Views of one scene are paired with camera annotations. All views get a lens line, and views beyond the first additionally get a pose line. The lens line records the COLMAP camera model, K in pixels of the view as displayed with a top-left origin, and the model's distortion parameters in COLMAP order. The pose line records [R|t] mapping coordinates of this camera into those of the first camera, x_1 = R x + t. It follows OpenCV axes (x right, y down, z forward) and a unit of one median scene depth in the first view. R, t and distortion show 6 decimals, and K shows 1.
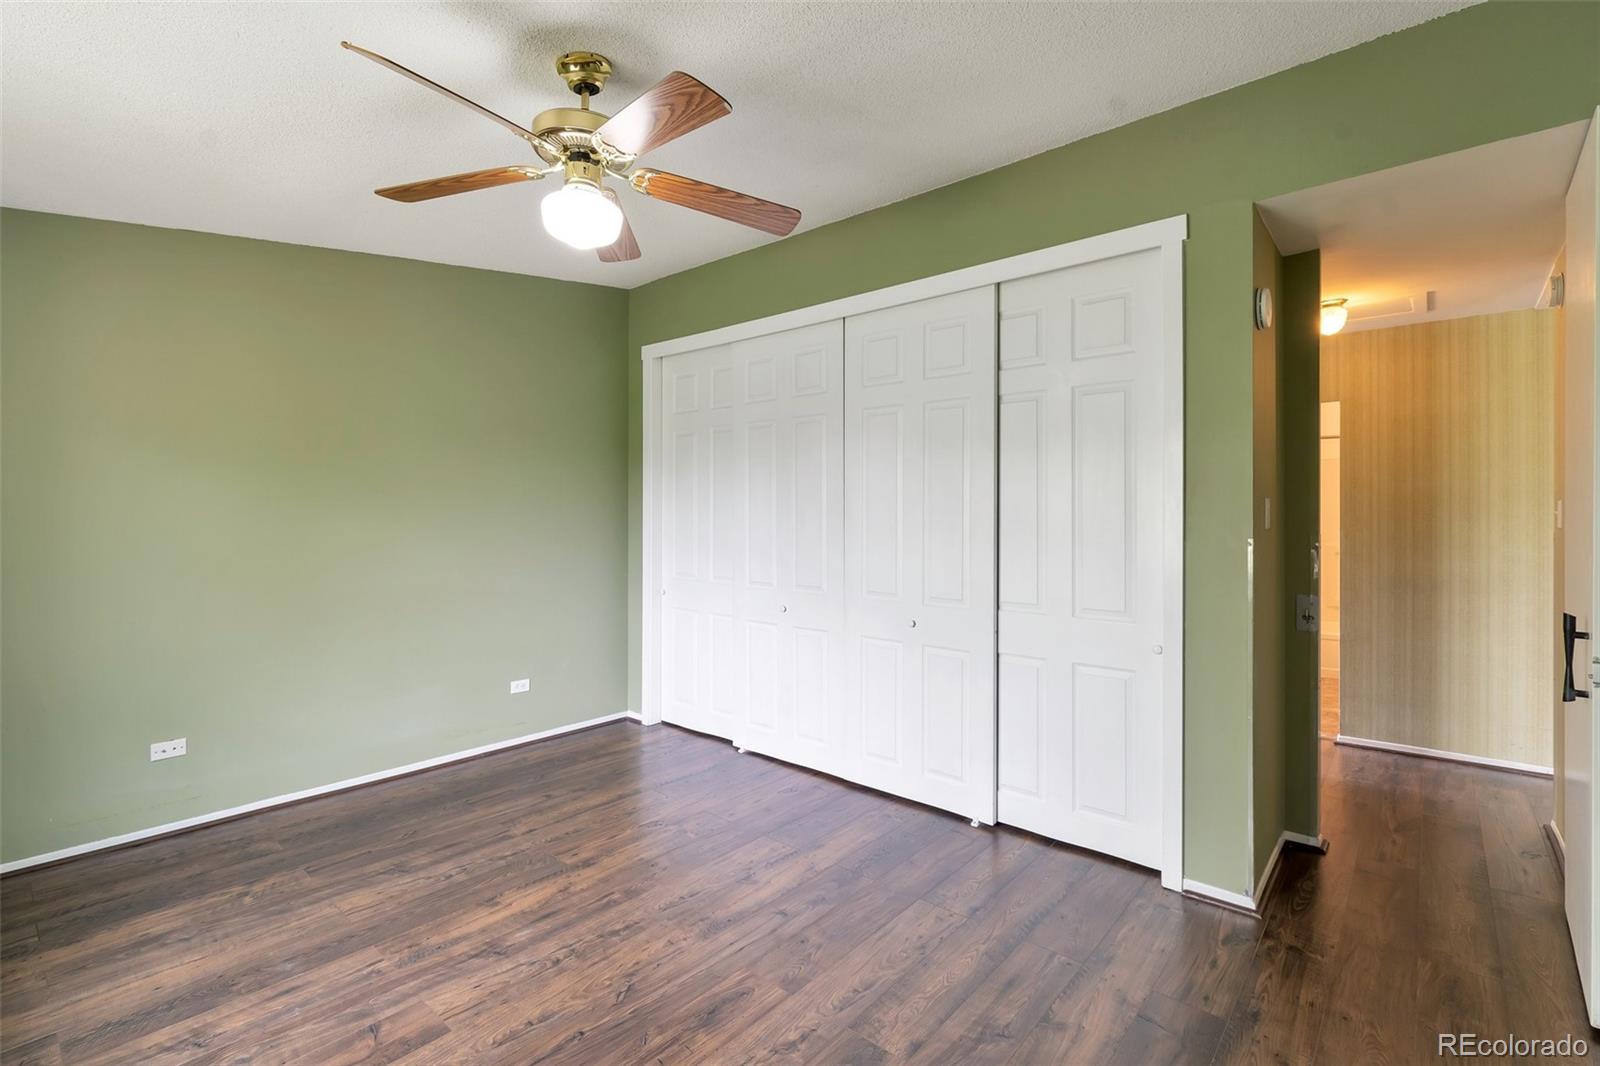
lens RADIAL K [[722.6, 0, 813.1], [0, 722.6, 519.8], [0, 0, 1]] dist [-0.004617, -0.001387]
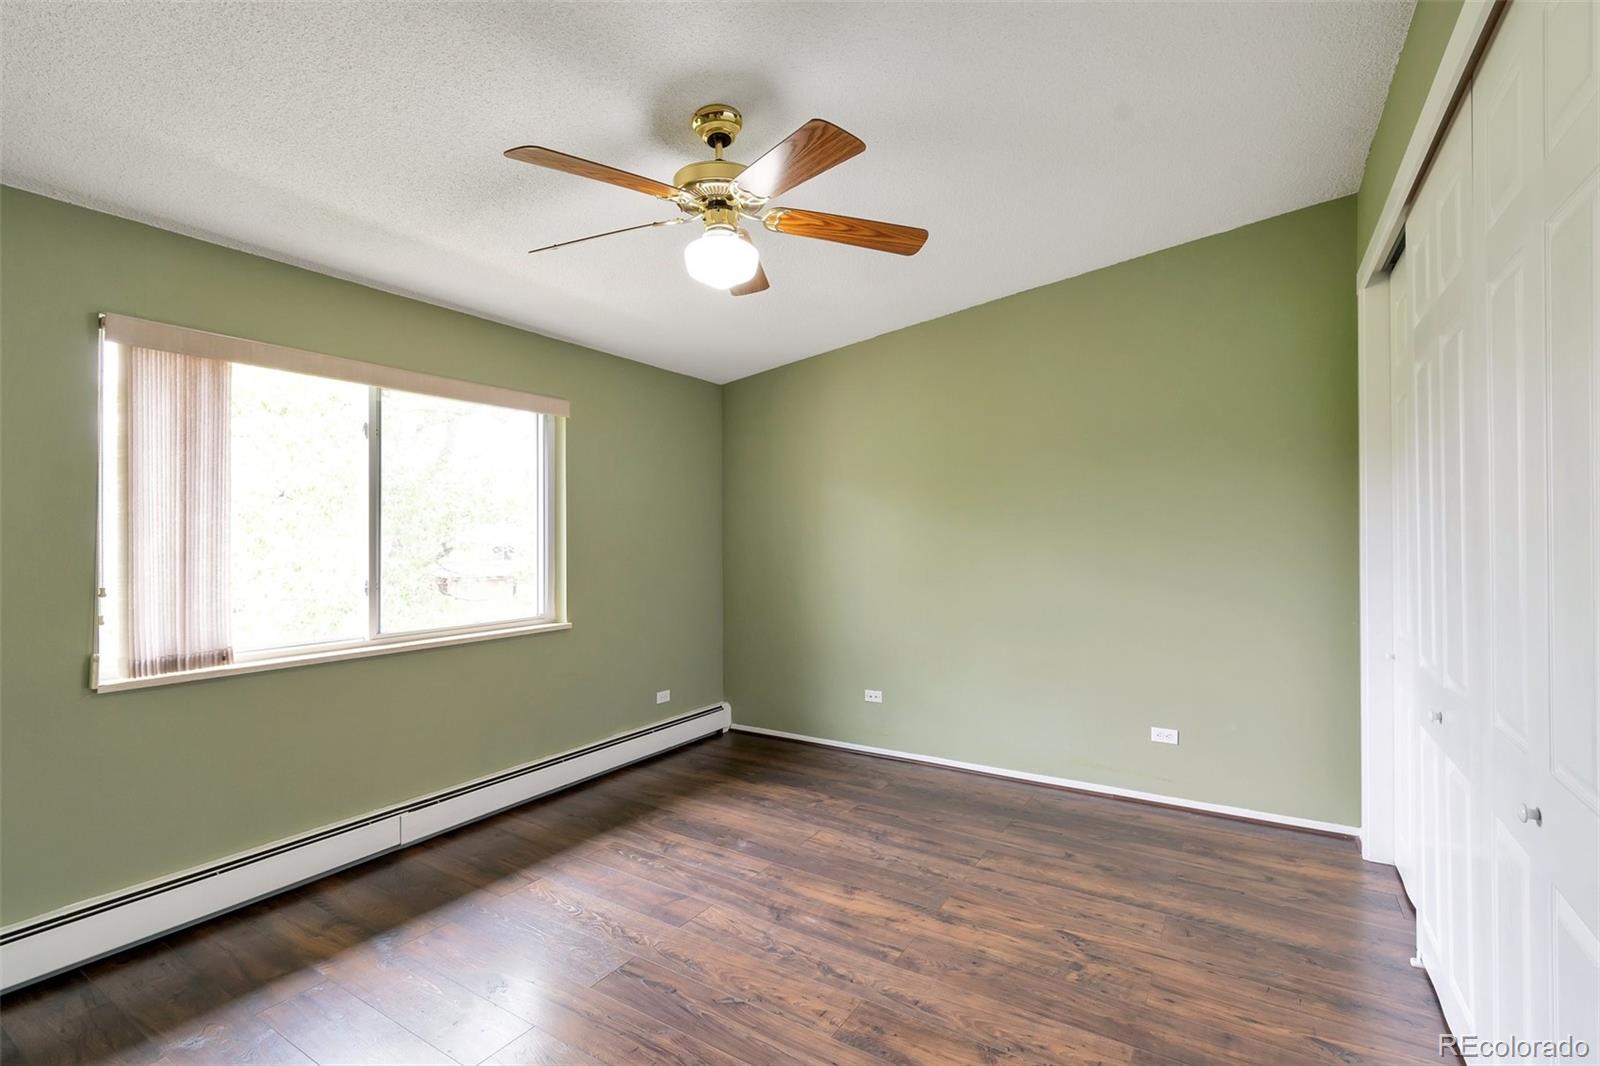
lens RADIAL K [[722.6, 0, 803.7], [0, 722.6, 538.9], [0, 0, 1]] dist [-0.004617, -0.001387]
pose [[0.150177, 0.004165, -0.988650, 0.568361], [-0.007676, 0.999966, 0.003046, 0.003522], [0.988629, 0.007132, 0.150203, 0.716307]]
